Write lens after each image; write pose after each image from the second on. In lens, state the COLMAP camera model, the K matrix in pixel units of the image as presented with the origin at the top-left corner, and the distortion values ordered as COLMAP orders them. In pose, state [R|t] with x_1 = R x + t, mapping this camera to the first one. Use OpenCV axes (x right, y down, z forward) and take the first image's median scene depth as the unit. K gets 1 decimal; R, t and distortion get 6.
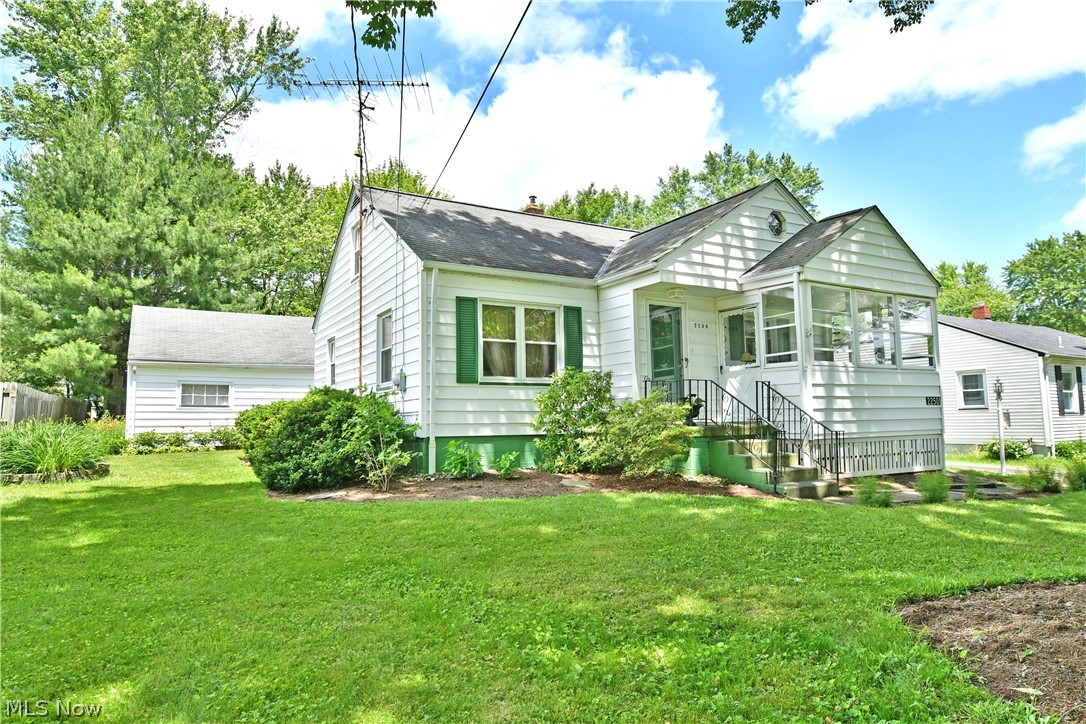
lens RADIAL K [[660.0, 0, 542.8], [0, 660.0, 352.4], [0, 0, 1]] dist [-0.016640, -0.000972]
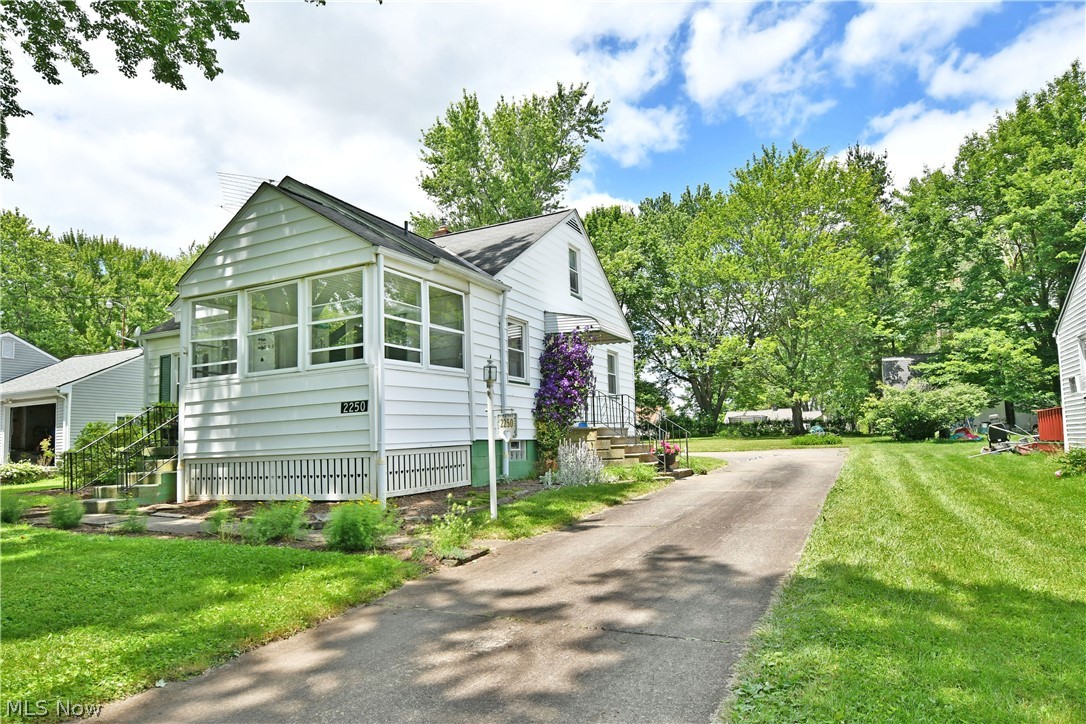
lens RADIAL K [[660.0, 0, 543.1], [0, 660.0, 373.1], [0, 0, 1]] dist [-0.016640, -0.000972]
pose [[0.574587, -0.097759, -0.812584, 1.469966], [0.118506, 0.992315, -0.035585, 0.098500], [0.809819, -0.075850, 0.581757, 0.834000]]
